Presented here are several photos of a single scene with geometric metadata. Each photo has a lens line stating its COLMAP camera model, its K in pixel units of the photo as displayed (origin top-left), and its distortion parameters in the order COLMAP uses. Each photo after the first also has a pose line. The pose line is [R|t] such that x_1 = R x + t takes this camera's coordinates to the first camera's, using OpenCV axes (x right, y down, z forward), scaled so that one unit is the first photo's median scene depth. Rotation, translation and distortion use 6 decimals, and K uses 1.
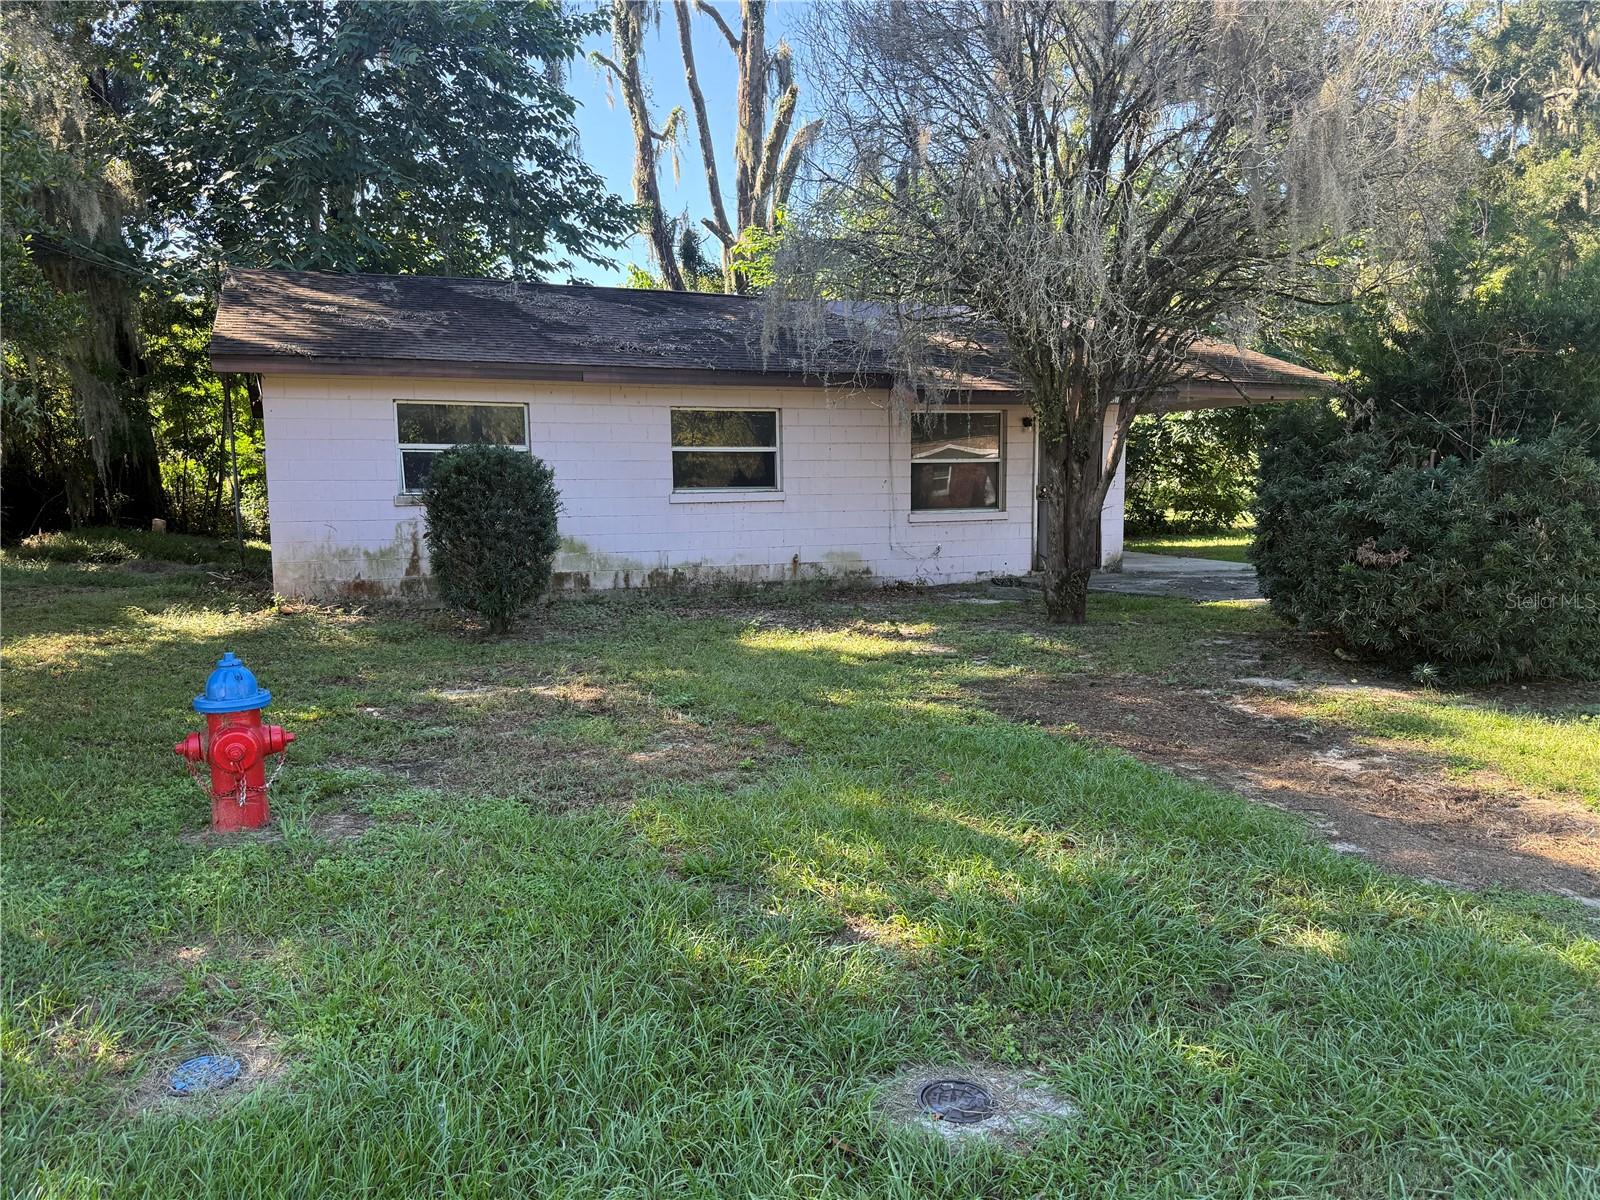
lens RADIAL K [[1153.8, 0, 800.0], [0, 1153.8, 600.0], [0, 0, 1]] dist [0.188175, -0.000412]
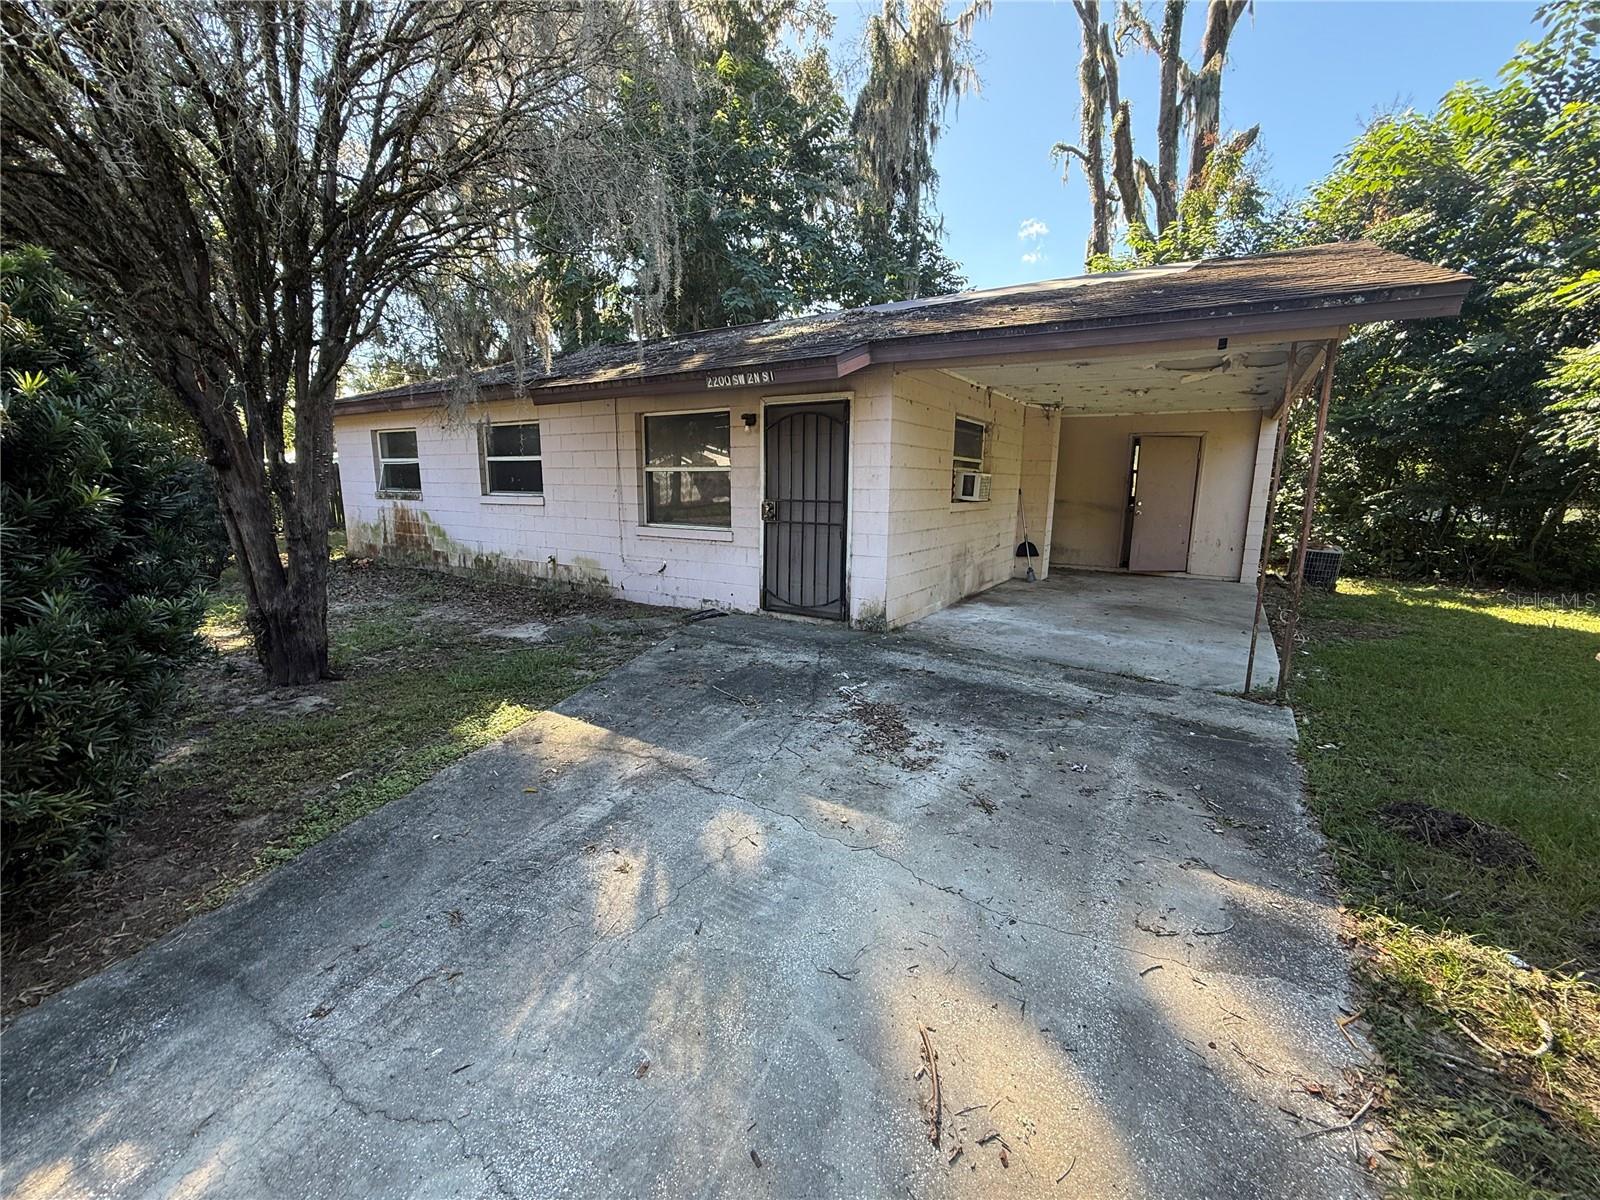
lens RADIAL K [[647.3, 0, 800.0], [0, 647.3, 600.0], [0, 0, 1]] dist [-0.000018, -0.000001]
pose [[0.591044, 0.164567, -0.789674, 0.581551], [-0.098606, 0.986366, 0.131754, -0.094974], [0.800590, -0.000006, 0.599213, 0.759914]]
